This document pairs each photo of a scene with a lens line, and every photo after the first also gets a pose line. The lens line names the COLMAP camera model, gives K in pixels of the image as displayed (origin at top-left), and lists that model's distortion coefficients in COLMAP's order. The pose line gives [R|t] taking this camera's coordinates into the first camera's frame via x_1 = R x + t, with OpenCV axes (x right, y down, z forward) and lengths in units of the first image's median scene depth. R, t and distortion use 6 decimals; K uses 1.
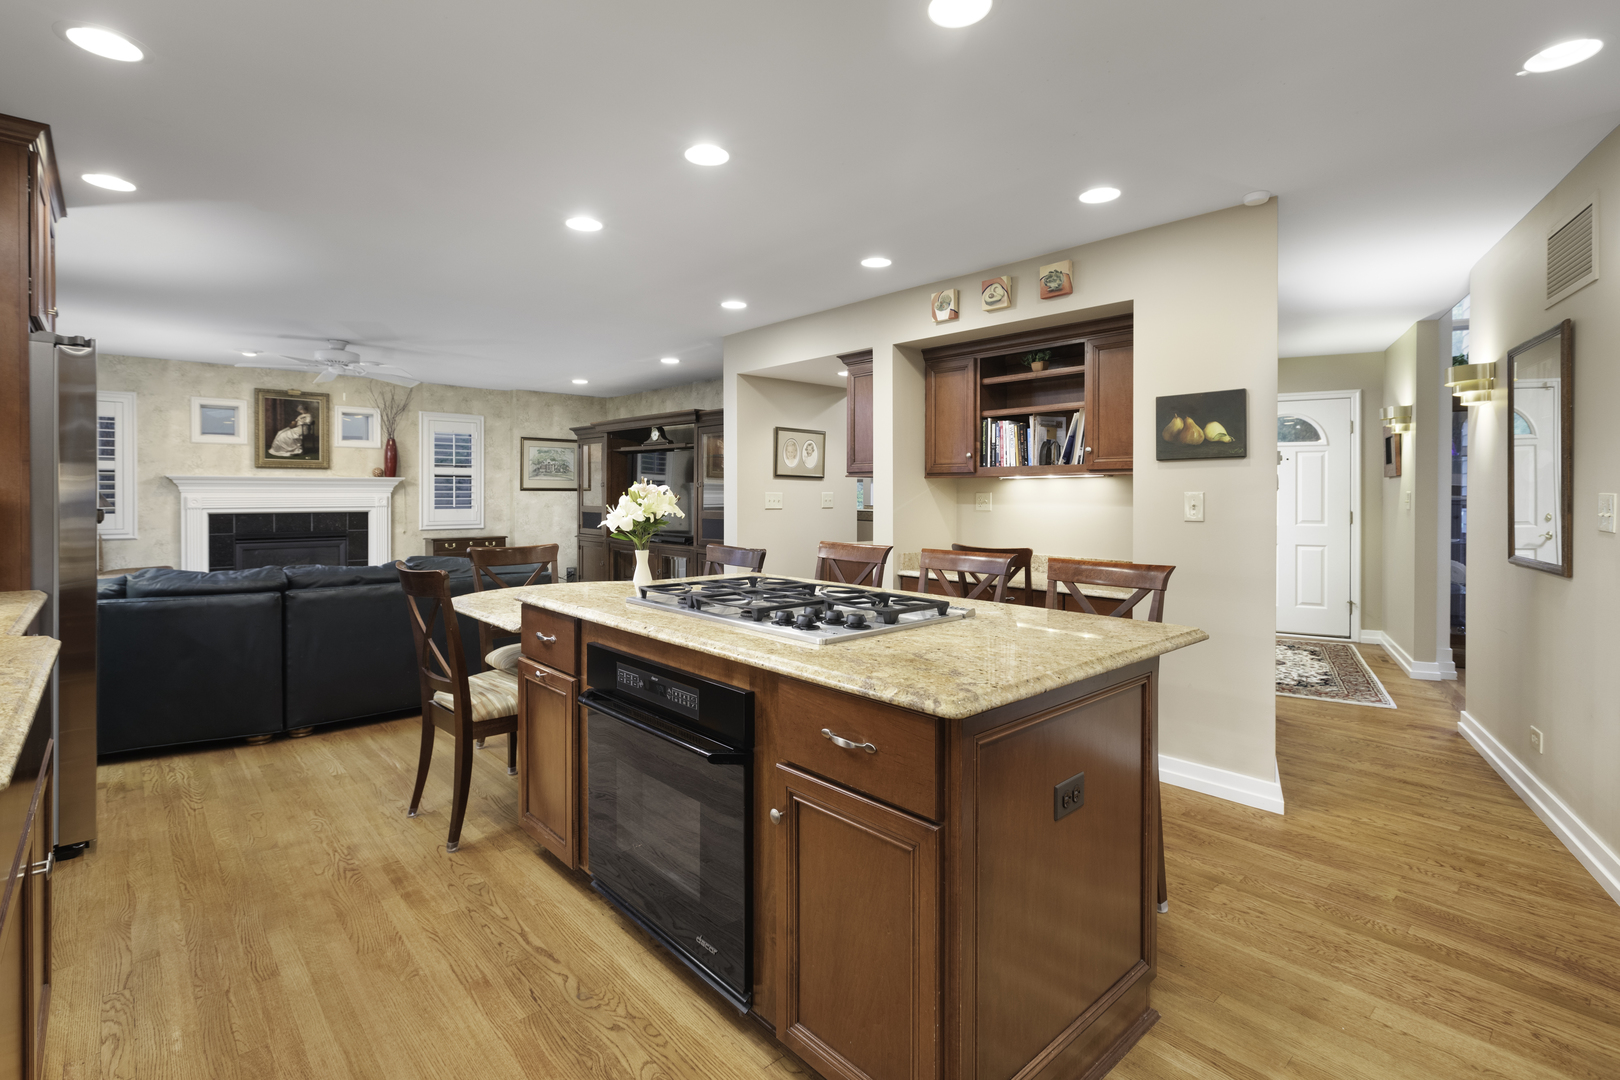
lens RADIAL K [[763.2, 0, 788.1], [0, 763.2, 499.4], [0, 0, 1]] dist [-0.003076, -0.002067]
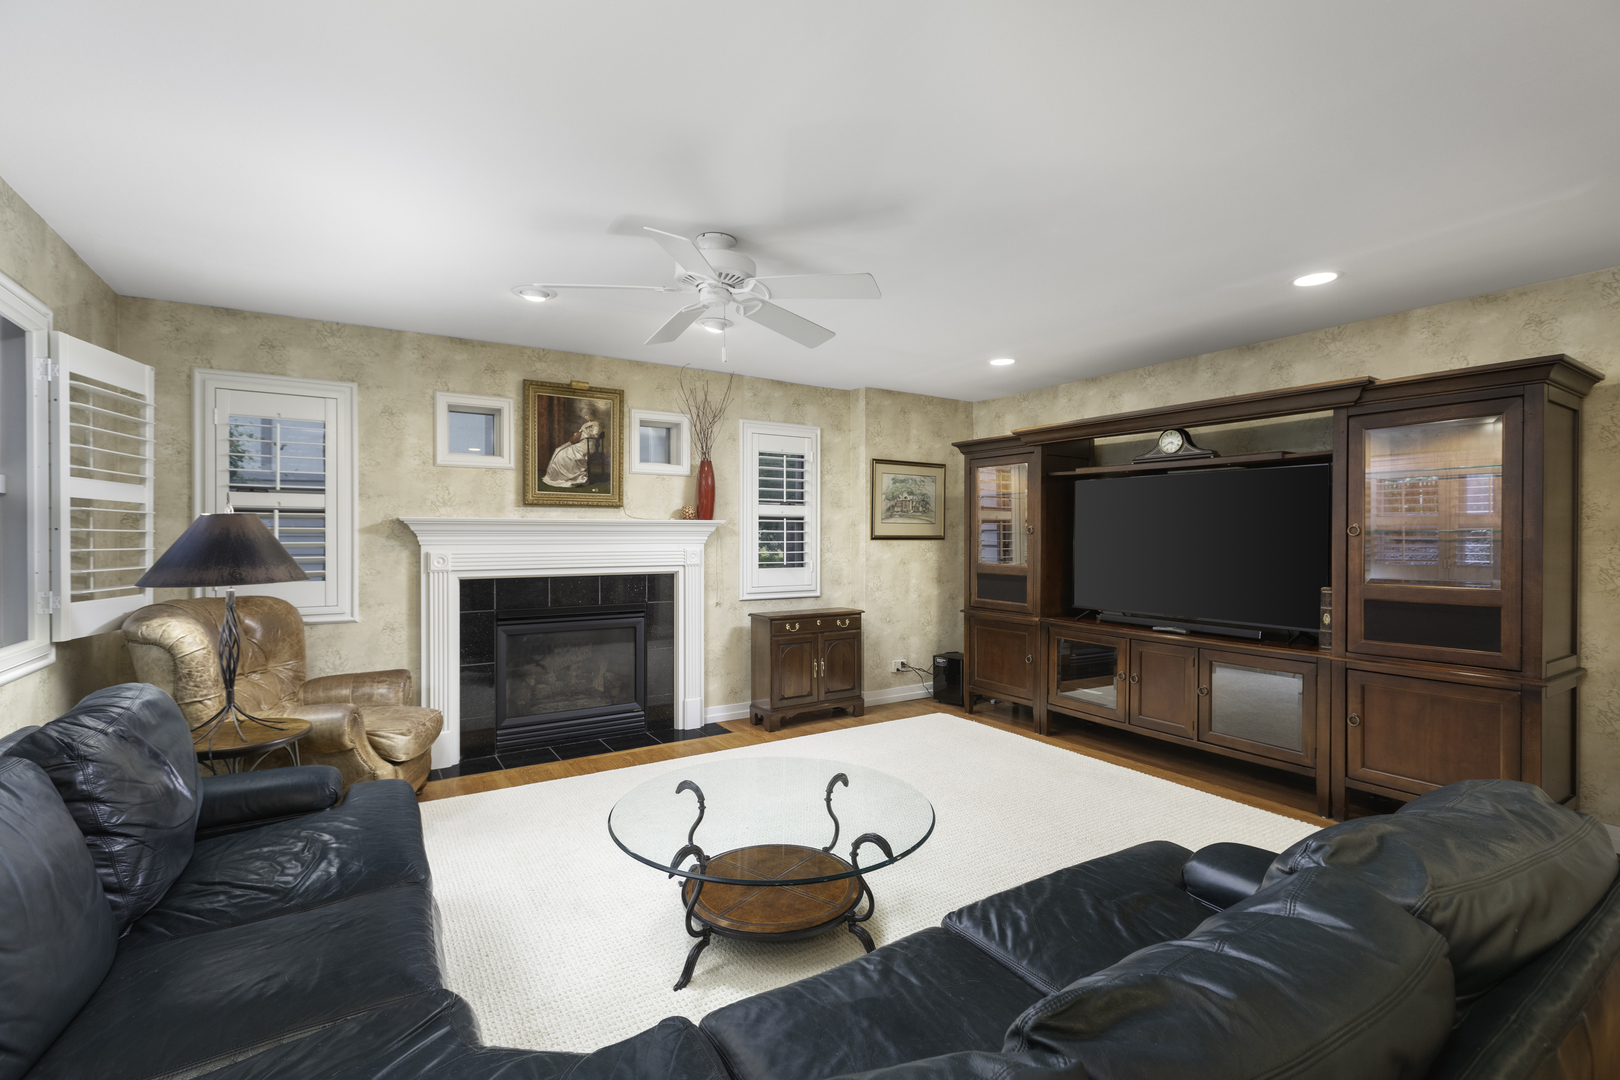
lens RADIAL K [[763.2, 0, 809.8], [0, 763.2, 541.6], [0, 0, 1]] dist [-0.003076, -0.002067]
pose [[0.983539, 0.000040, -0.180697, -0.327835], [-0.000435, 0.999998, -0.002144, -0.009684], [0.180696, 0.002187, 0.983536, 0.391666]]
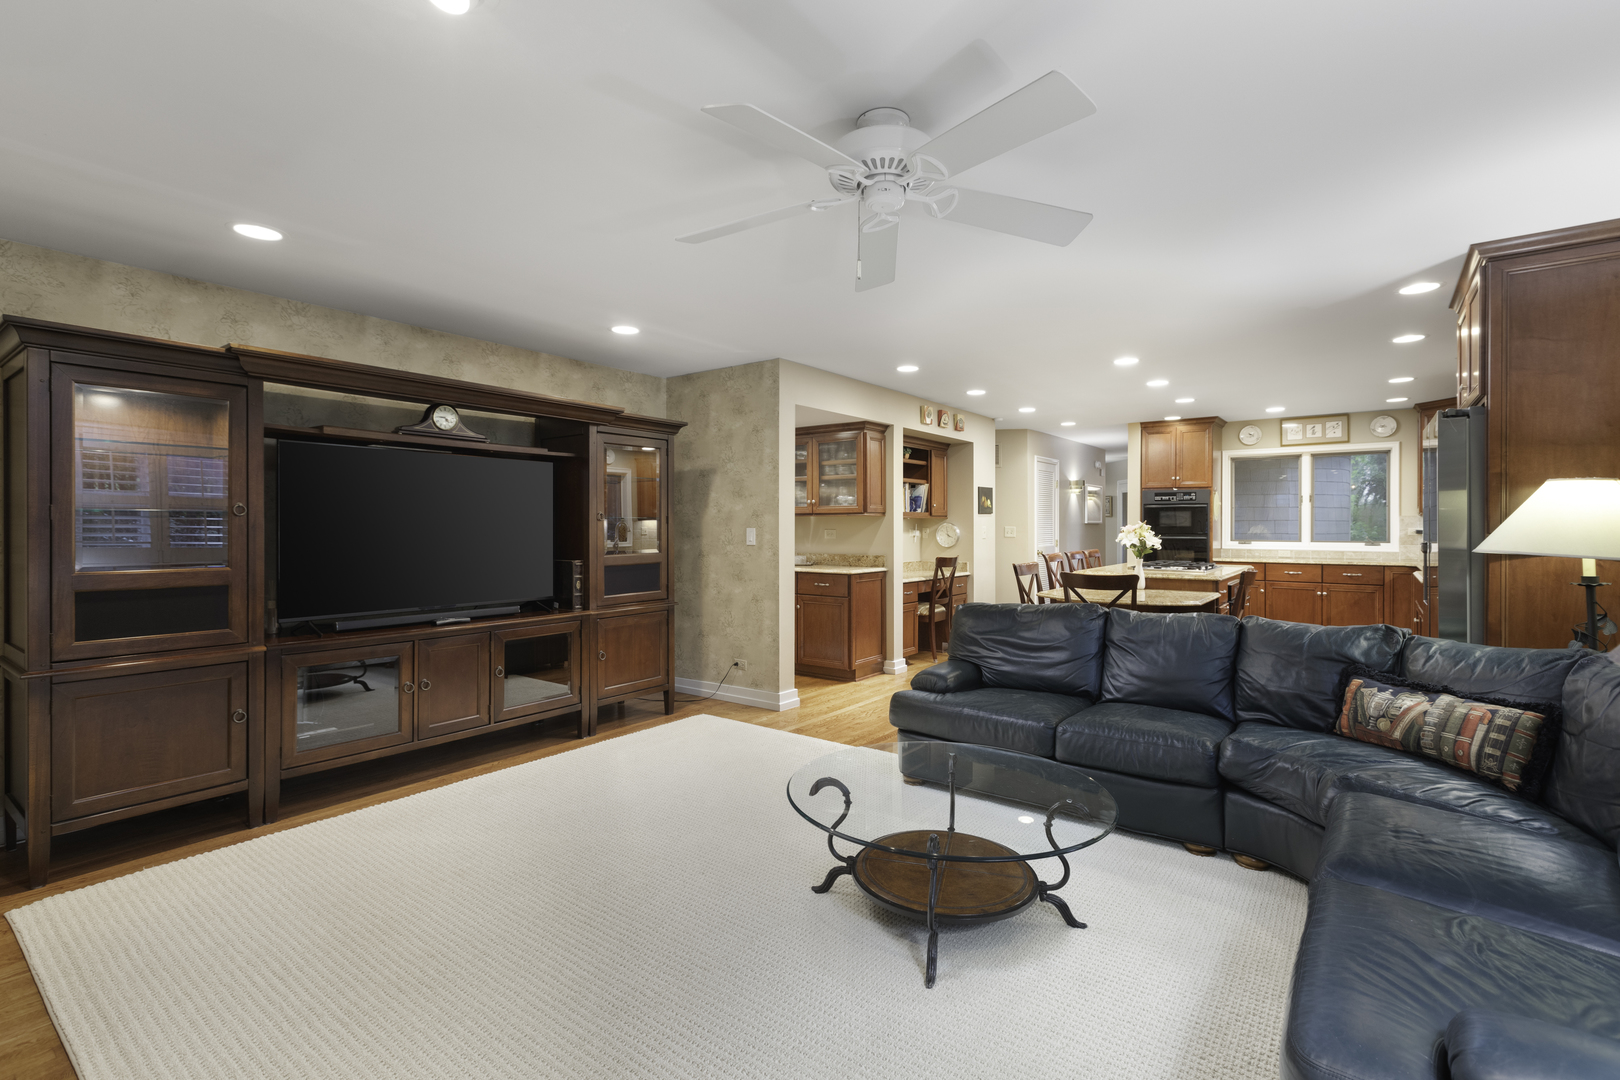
lens RADIAL K [[763.2, 0, 805.0], [0, 763.2, 527.9], [0, 0, 1]] dist [-0.003076, -0.002067]
pose [[-0.207047, -0.013294, 0.978241, -0.719329], [0.000536, 0.999906, 0.013702, -0.017008], [-0.978331, 0.003361, -0.207020, 0.850796]]
